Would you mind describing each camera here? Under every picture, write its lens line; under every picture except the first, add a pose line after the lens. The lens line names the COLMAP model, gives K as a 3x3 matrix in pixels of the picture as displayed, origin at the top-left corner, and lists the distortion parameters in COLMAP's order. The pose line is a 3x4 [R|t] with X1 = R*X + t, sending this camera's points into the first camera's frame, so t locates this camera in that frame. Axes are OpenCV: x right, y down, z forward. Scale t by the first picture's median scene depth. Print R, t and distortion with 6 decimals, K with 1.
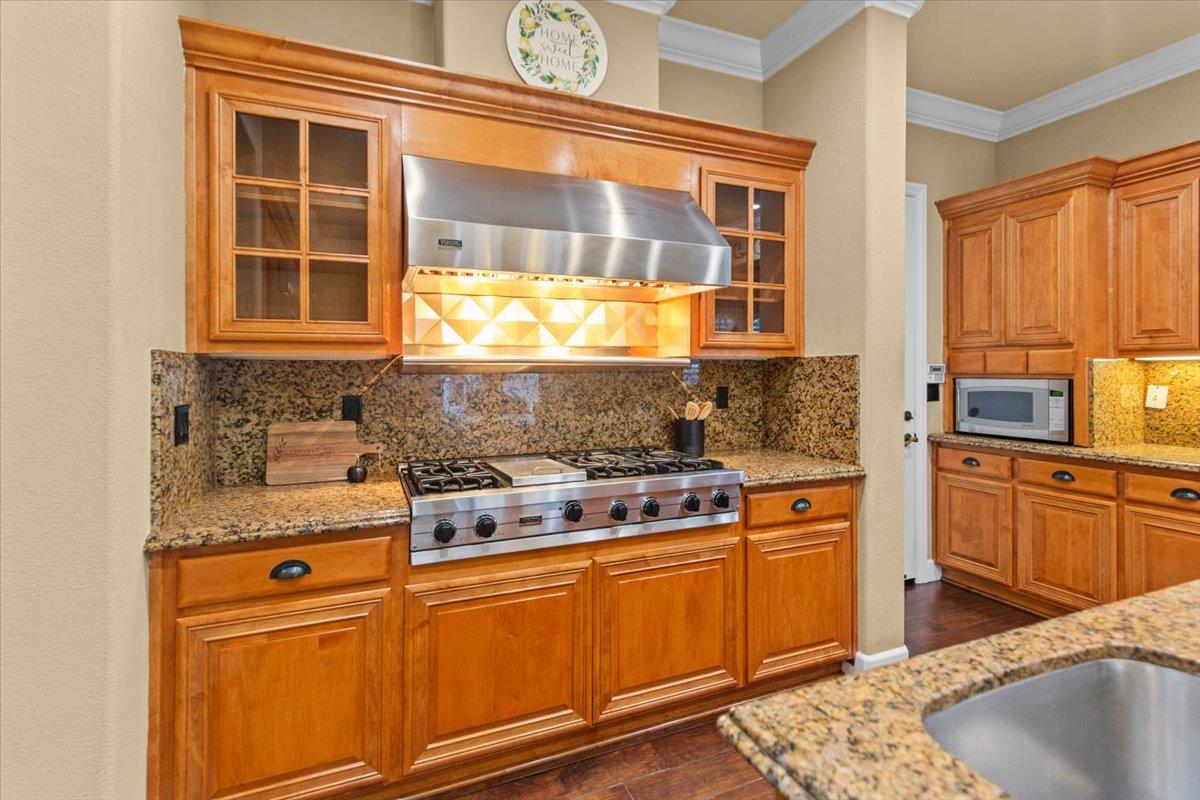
lens RADIAL K [[548.9, 0, 590.4], [0, 548.9, 371.5], [0, 0, 1]] dist [0.004458, -0.000339]
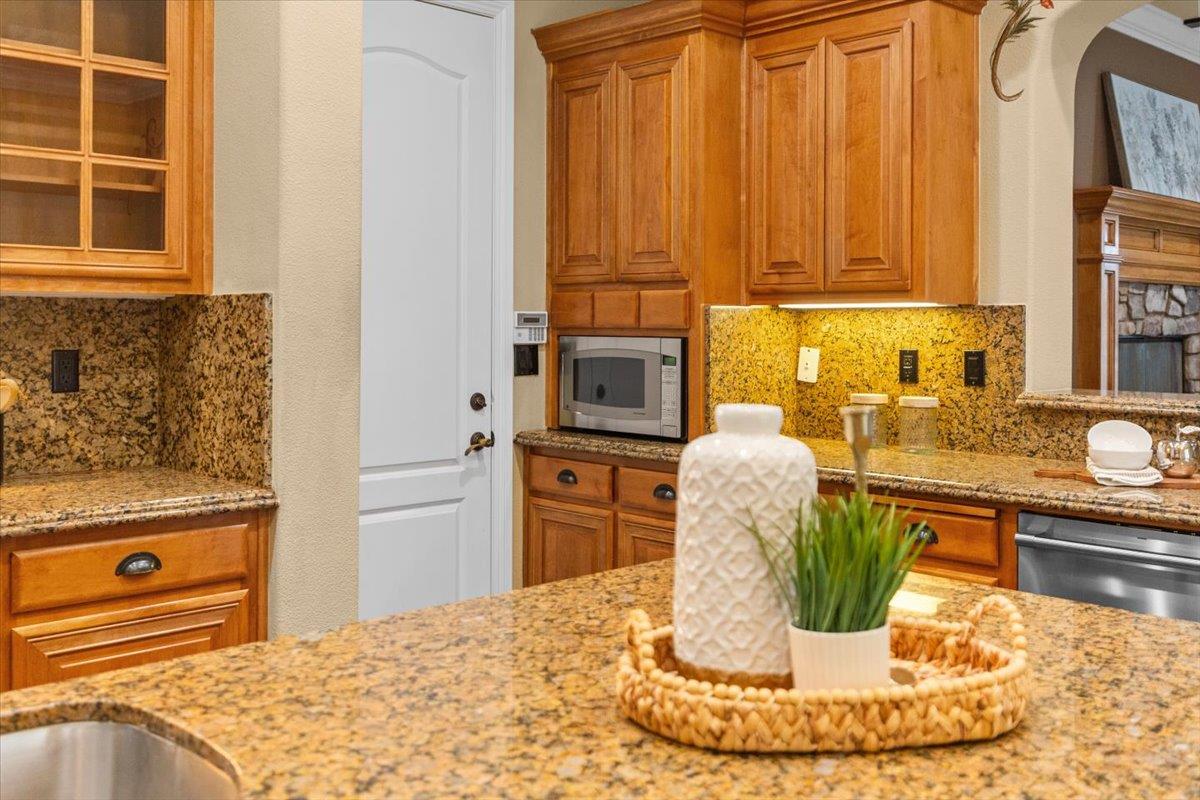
lens RADIAL K [[1153.9, 0, 582.5], [0, 1153.9, 334.8], [0, 0, 1]] dist [-0.000688, 0.000000]
pose [[0.931400, 0.003393, 0.363982, 0.303487], [-0.007544, 0.999922, 0.009983, -0.001362], [-0.363919, -0.012044, 0.931353, -0.189406]]
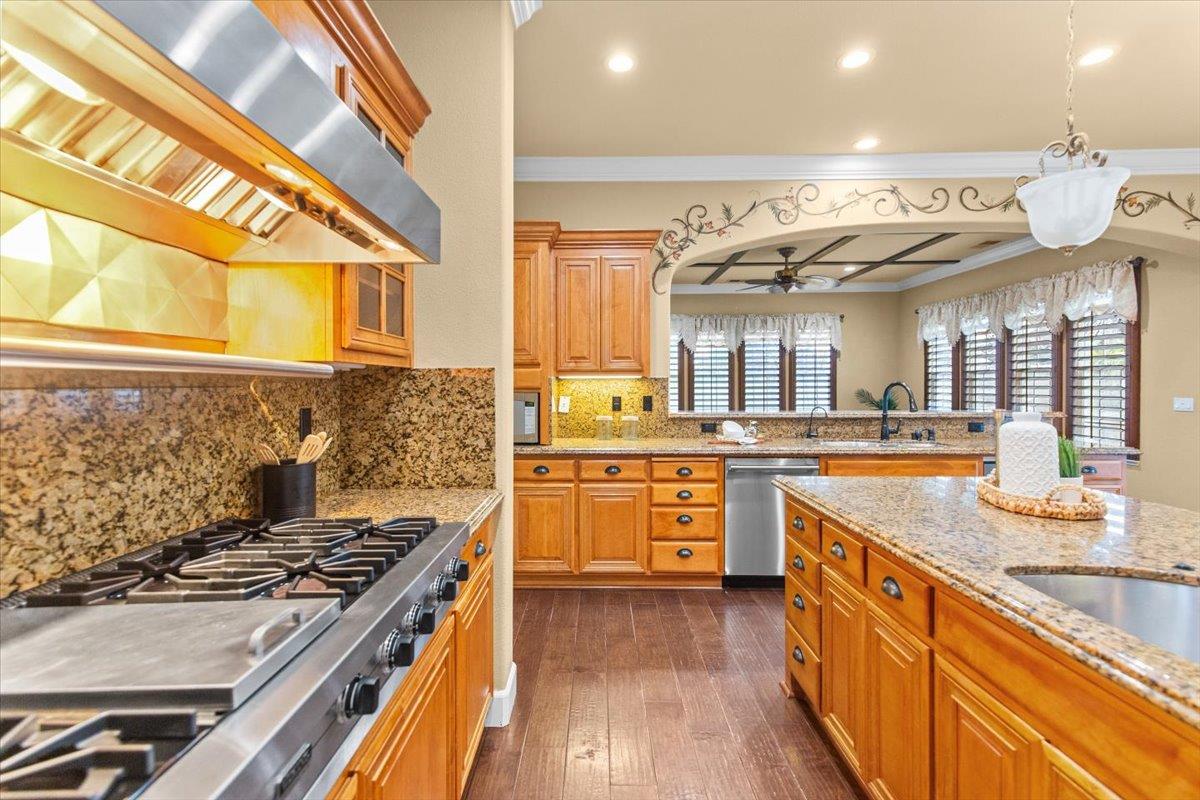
lens RADIAL K [[548.9, 0, 600.5], [0, 548.9, 391.1], [0, 0, 1]] dist [0.004458, -0.000339]
pose [[0.377250, -0.007167, 0.926084, -0.250715], [-0.001993, 0.999961, 0.008551, -0.000037], [-0.926109, -0.005071, 0.377221, 0.419287]]
